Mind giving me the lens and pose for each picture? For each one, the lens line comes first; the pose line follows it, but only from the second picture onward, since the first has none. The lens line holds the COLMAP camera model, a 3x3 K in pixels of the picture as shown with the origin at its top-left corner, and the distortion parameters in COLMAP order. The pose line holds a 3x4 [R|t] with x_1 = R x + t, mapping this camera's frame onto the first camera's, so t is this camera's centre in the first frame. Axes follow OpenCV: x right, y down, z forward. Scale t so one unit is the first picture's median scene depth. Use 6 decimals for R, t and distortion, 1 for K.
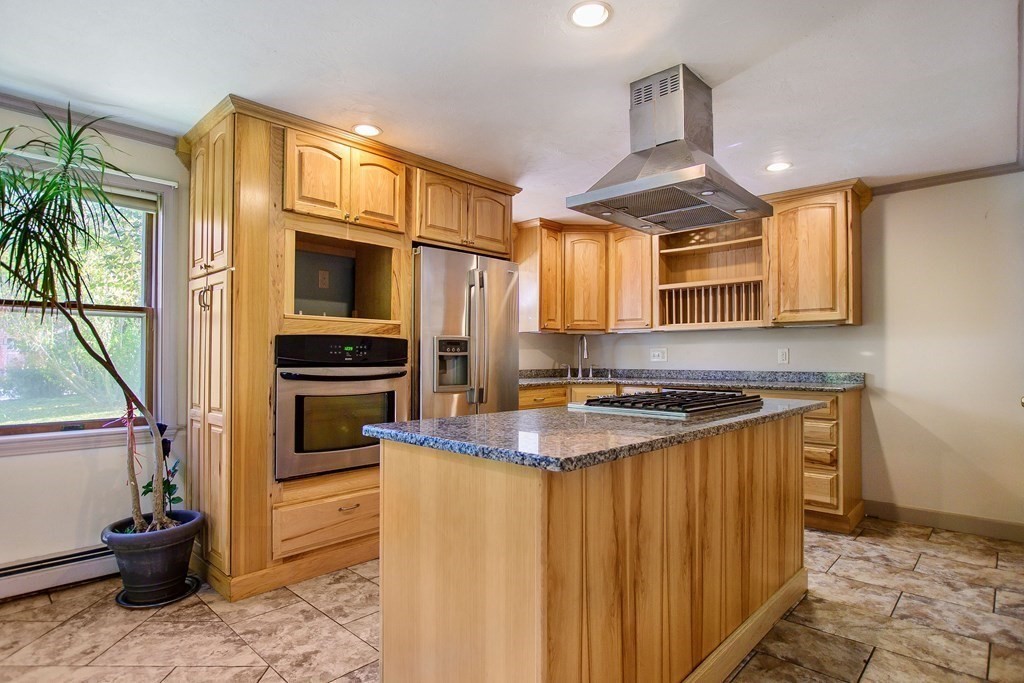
lens RADIAL K [[539.2, 0, 511.4], [0, 539.2, 352.5], [0, 0, 1]] dist [-0.016542, 0.000281]
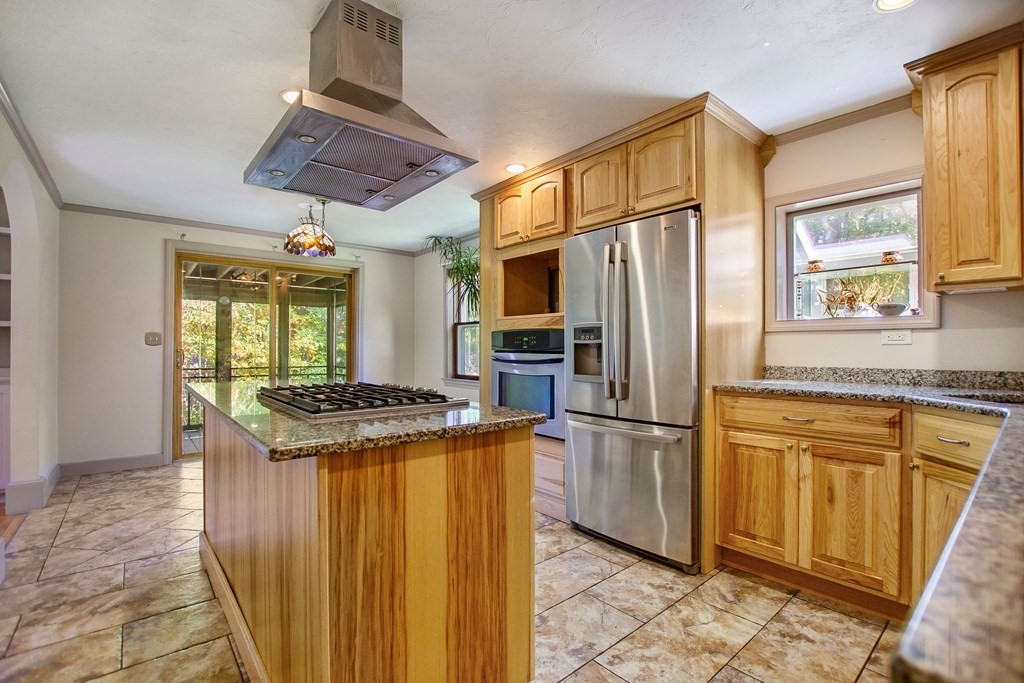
lens RADIAL K [[465.9, 0, 502.5], [0, 465.9, 345.3], [0, 0, 1]] dist [-0.044806, 0.009836]
pose [[-0.132638, -0.003371, -0.991159, 0.809314], [0.008009, 0.999958, -0.004472, 0.012711], [0.991132, -0.008531, -0.132605, 1.084965]]
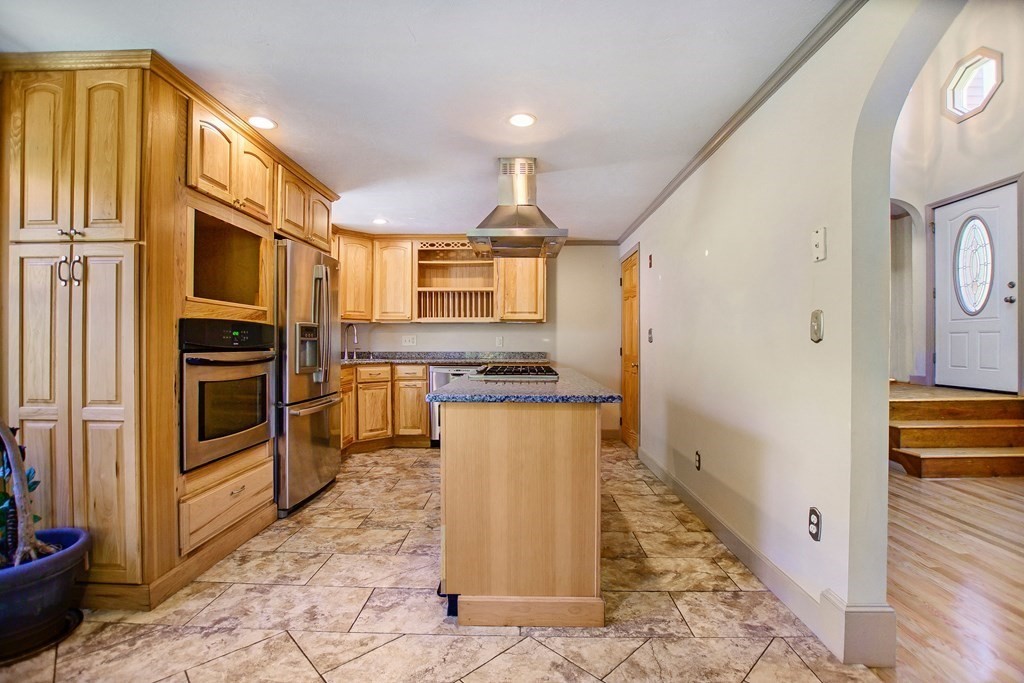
lens RADIAL K [[460.5, 0, 509.2], [0, 460.5, 346.3], [0, 0, 1]] dist [-0.032067, 0.005943]
pose [[0.742960, -0.004753, 0.669319, -0.488683], [-0.006780, 0.999870, 0.014627, 0.000873], [-0.669302, -0.015405, 0.742831, 0.025331]]
